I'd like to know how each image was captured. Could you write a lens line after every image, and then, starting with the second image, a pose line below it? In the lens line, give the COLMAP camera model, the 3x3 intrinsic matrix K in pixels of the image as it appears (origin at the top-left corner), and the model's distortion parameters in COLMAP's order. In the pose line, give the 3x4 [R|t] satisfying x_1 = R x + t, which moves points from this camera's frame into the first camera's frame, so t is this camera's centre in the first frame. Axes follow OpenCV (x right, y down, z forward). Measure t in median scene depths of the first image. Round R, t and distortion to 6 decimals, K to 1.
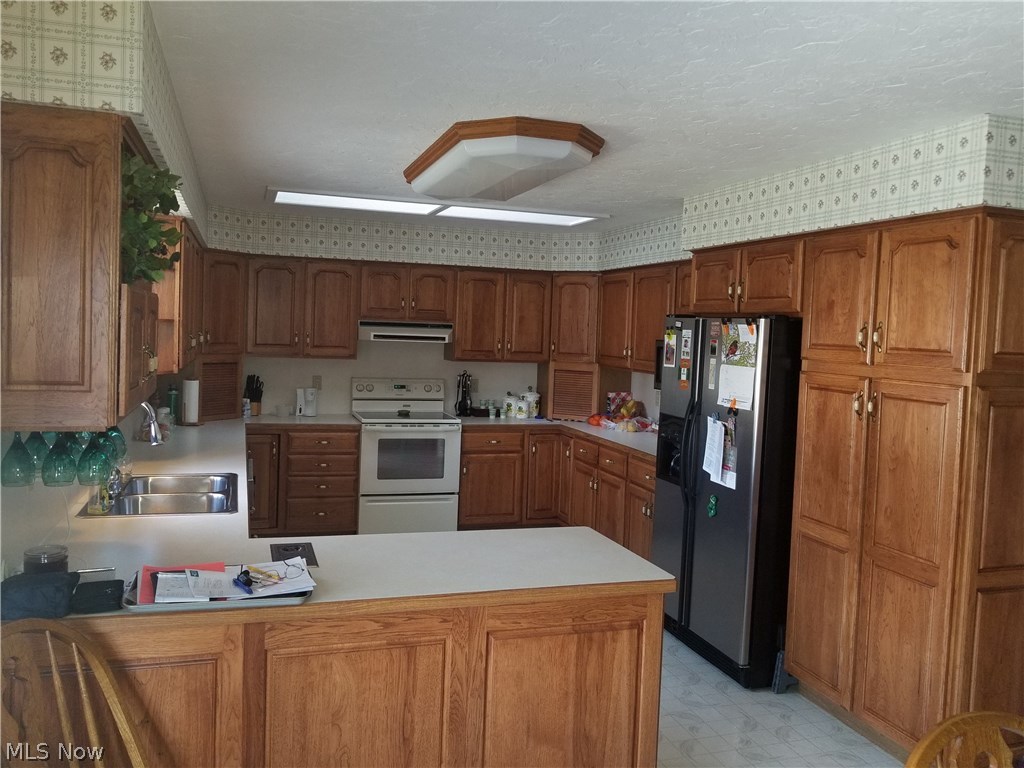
lens RADIAL K [[805.3, 0, 510.6], [0, 805.3, 364.6], [0, 0, 1]] dist [-0.000956, -0.001665]
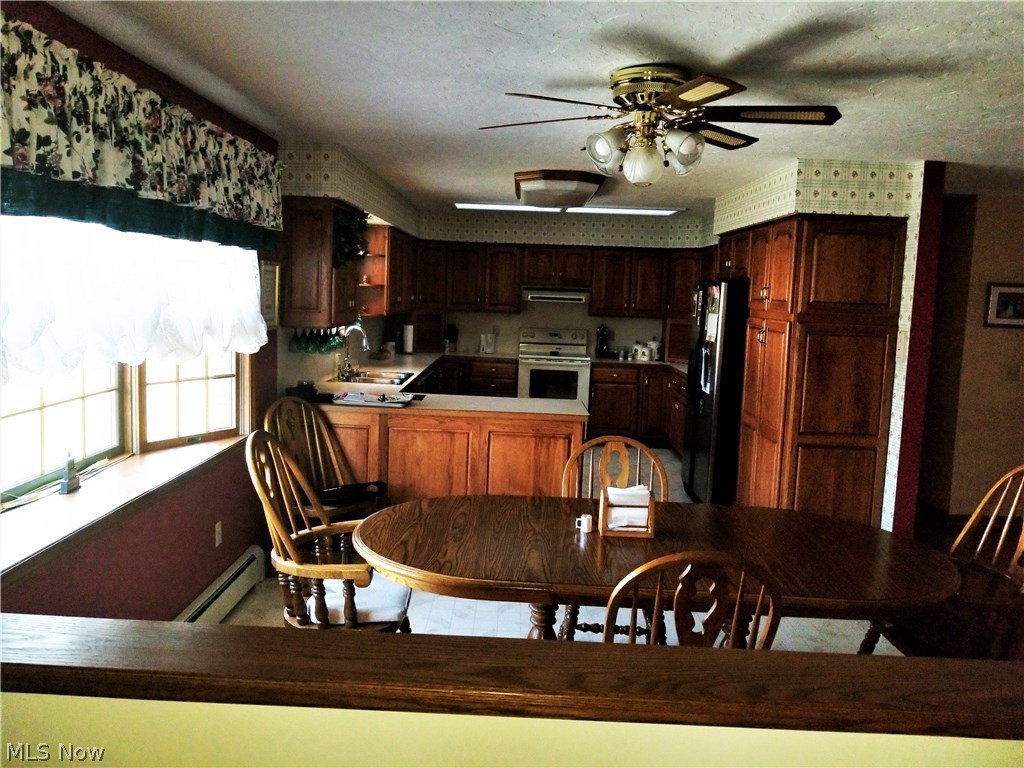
lens RADIAL K [[805.3, 0, 510.6], [0, 805.3, 364.6], [0, 0, 1]] dist [-0.000956, -0.001665]
pose [[0.945211, 0.027867, -0.325269, 0.345855], [-0.016020, 0.999109, 0.039045, 0.037017], [0.326067, -0.031695, 0.944815, -0.472782]]
